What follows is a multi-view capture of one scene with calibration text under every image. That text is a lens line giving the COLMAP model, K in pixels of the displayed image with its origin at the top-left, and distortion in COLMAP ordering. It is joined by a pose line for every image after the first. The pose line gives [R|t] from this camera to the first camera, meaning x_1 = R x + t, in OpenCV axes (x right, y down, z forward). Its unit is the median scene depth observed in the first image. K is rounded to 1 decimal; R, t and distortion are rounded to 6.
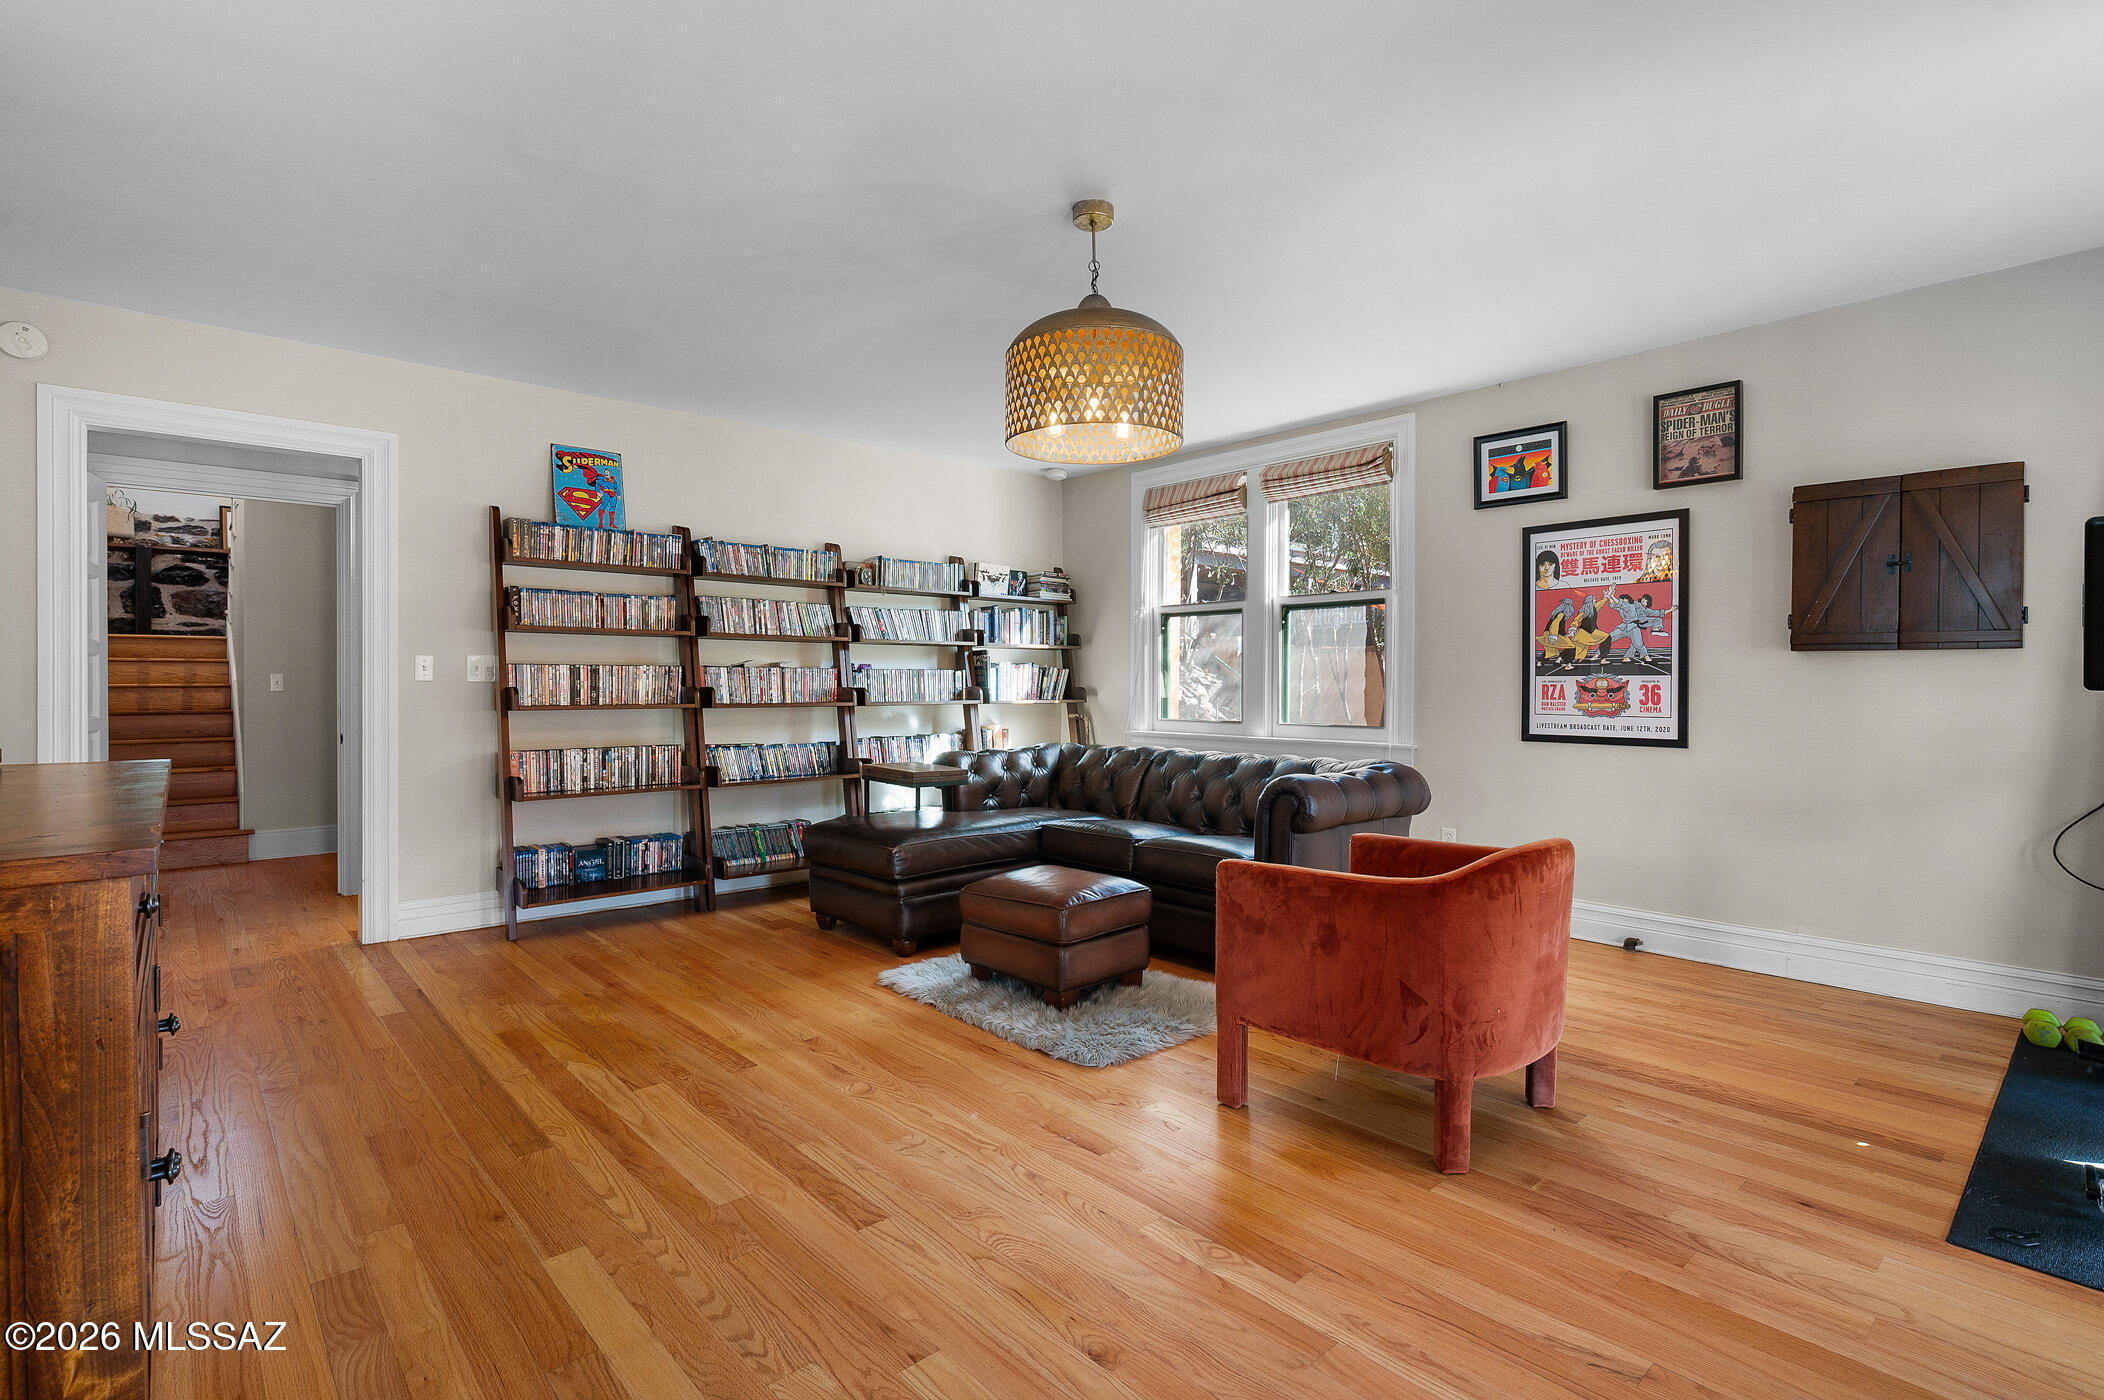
lens RADIAL K [[976.4, 0, 1041.8], [0, 976.4, 692.7], [0, 0, 1]] dist [-0.000167, -0.000288]
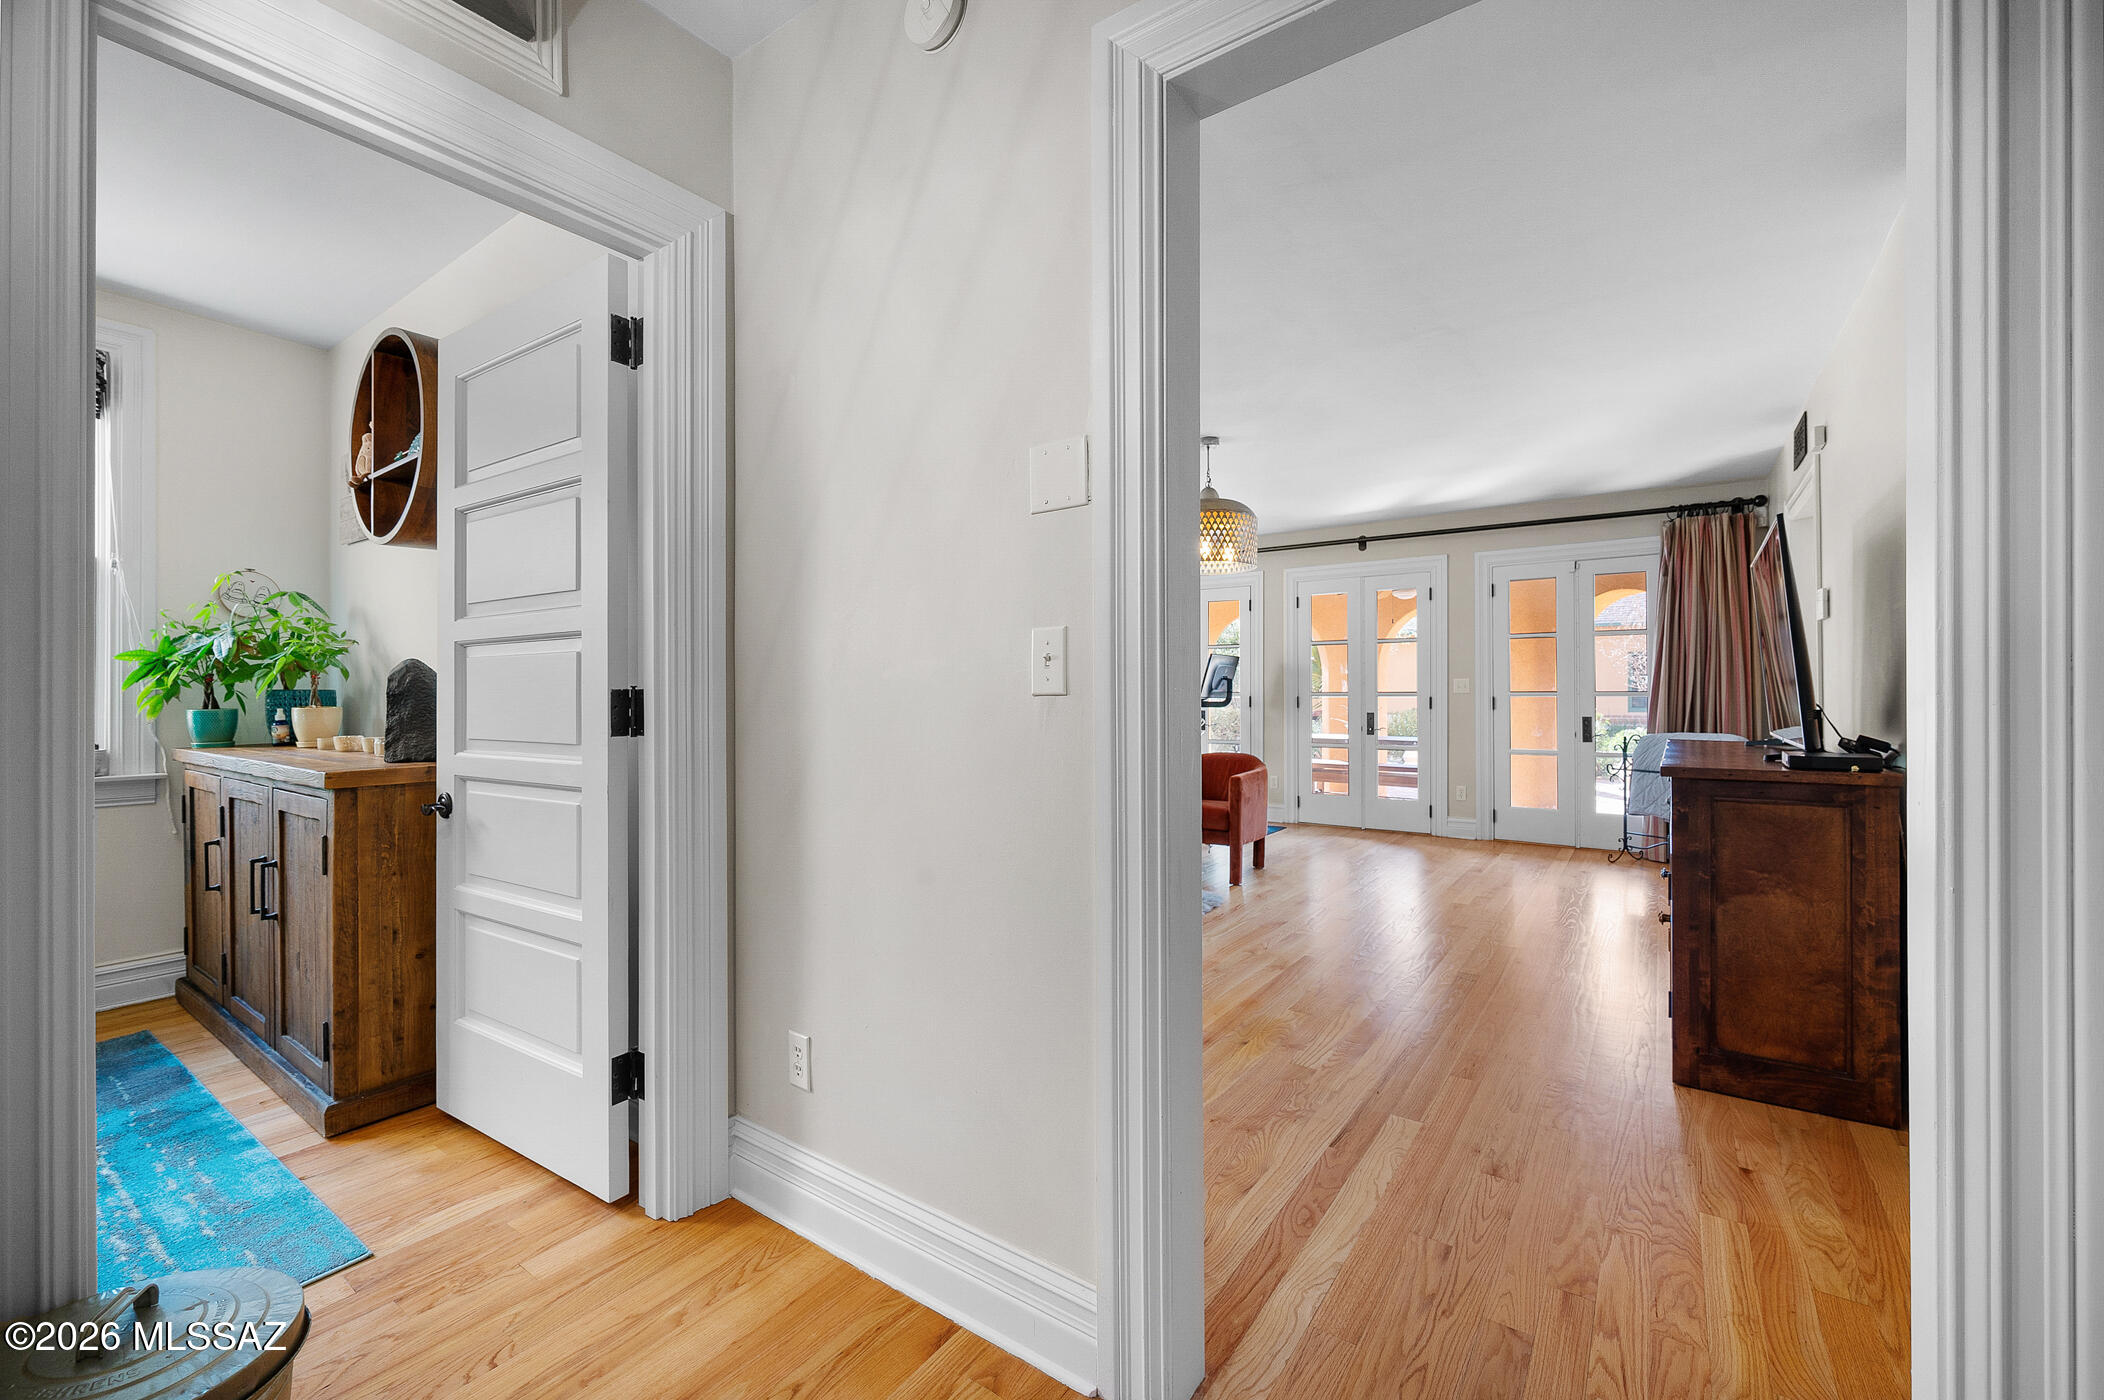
lens RADIAL K [[899.4, 0, 1048.4], [0, 899.4, 693.4], [0, 0, 1]] dist [-0.000164, 0.000105]
pose [[-0.234166, 0.000675, 0.972196, -1.086989], [0.008929, 0.999959, 0.001457, -0.015672], [-0.972156, 0.009022, -0.234162, 1.205977]]
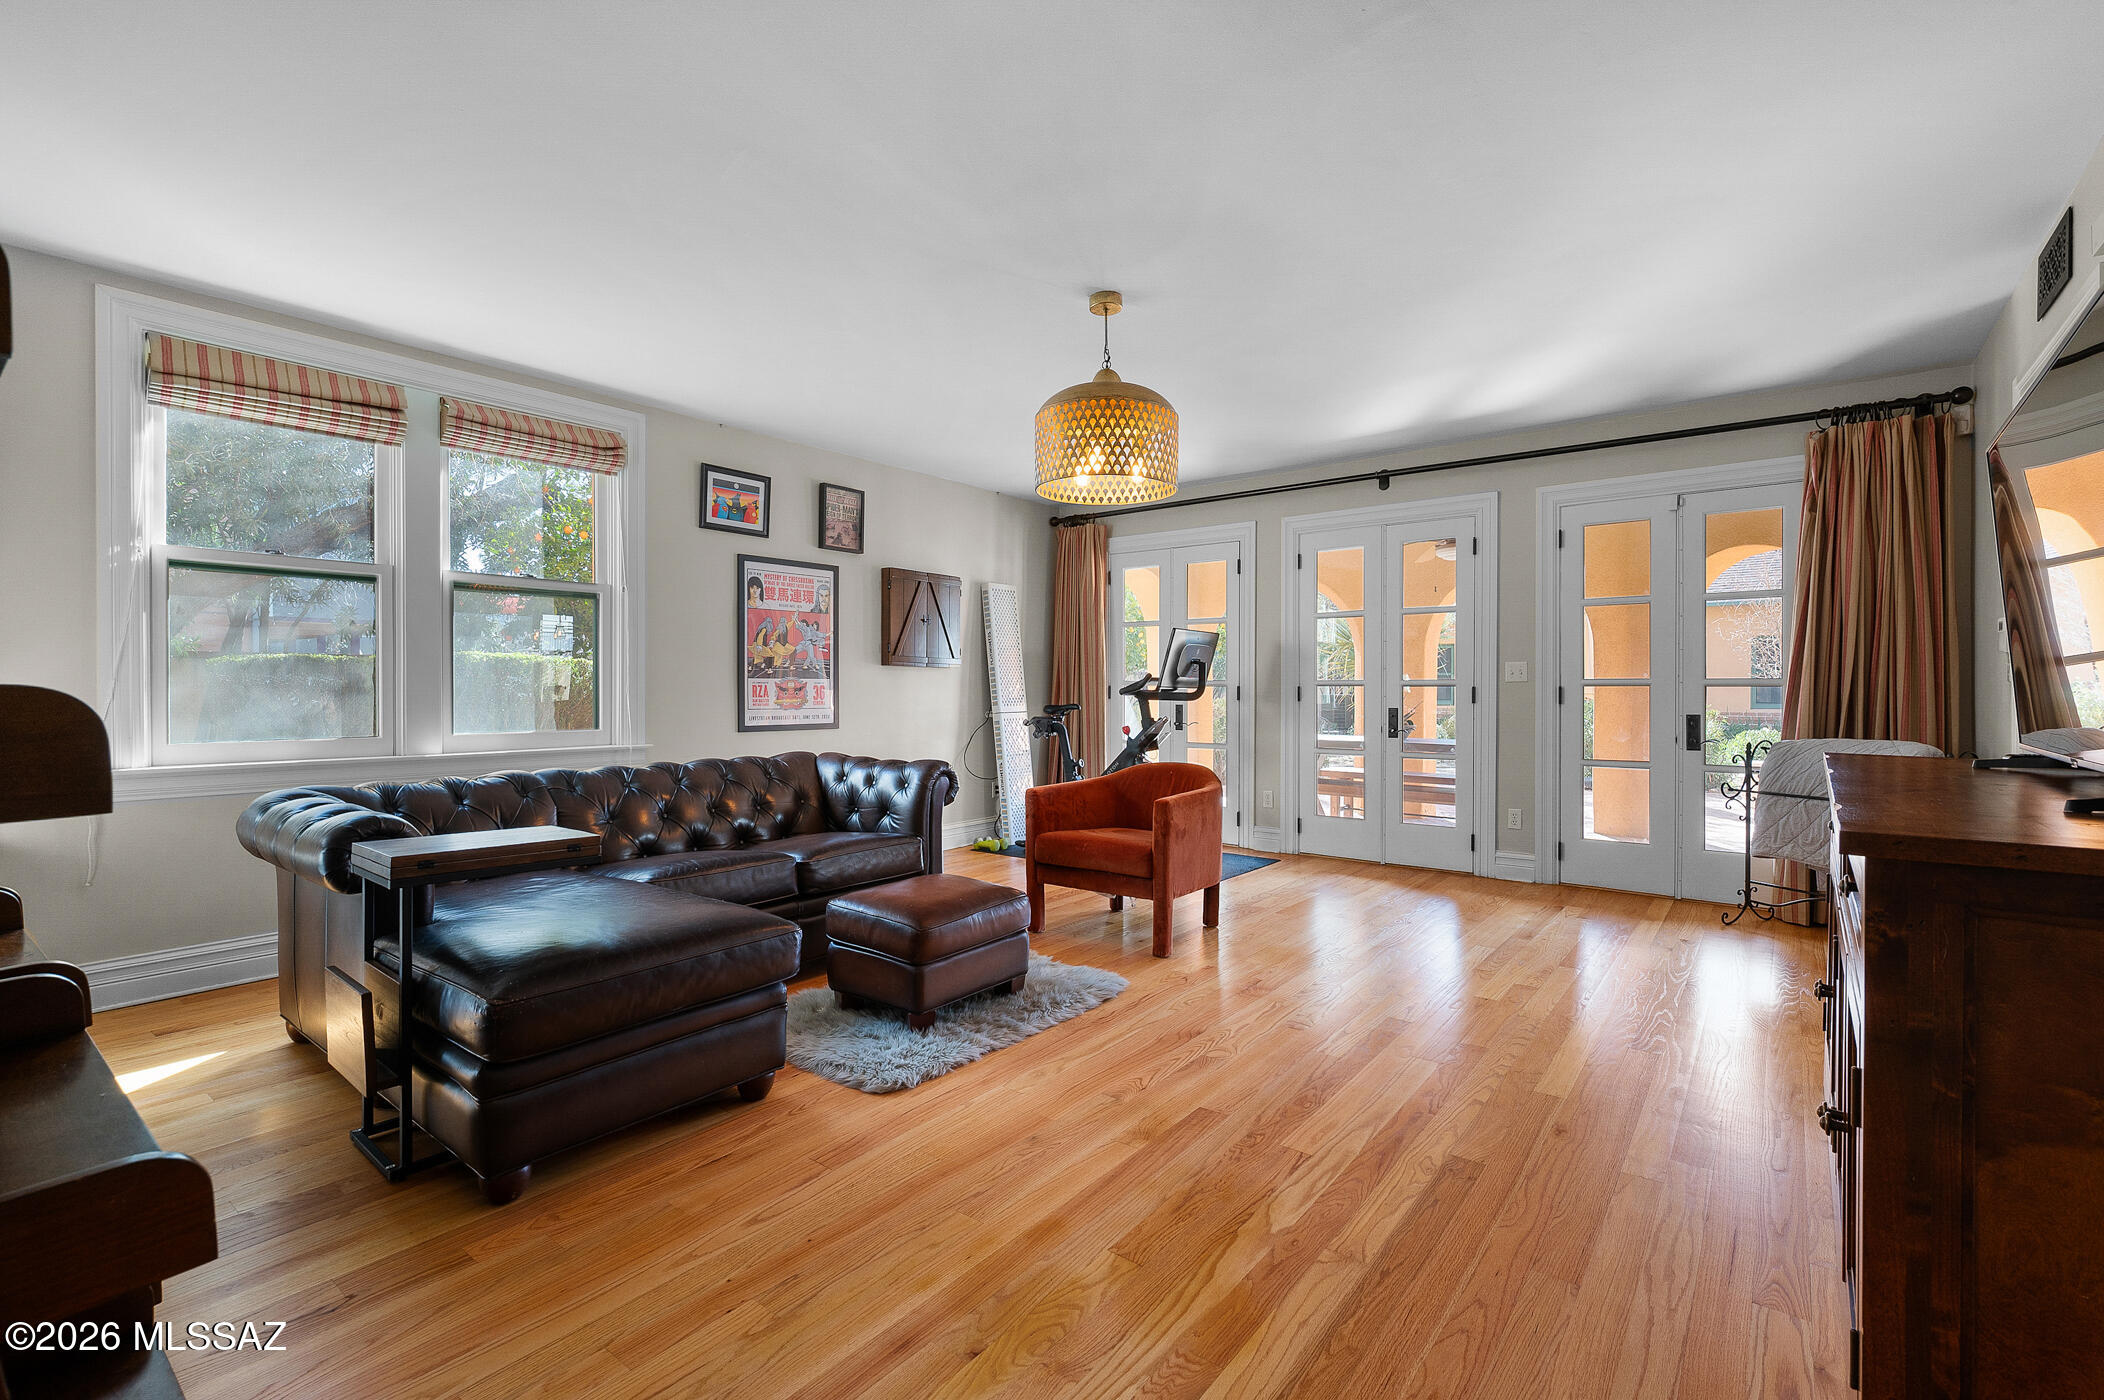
lens RADIAL K [[976.4, 0, 1042.6], [0, 976.4, 699.2], [0, 0, 1]] dist [-0.000167, -0.000288]
pose [[-0.180956, -0.012410, 0.983413, -0.813767], [0.007200, 0.999877, 0.013942, -0.005663], [-0.983465, 0.009603, -0.180845, 0.925662]]
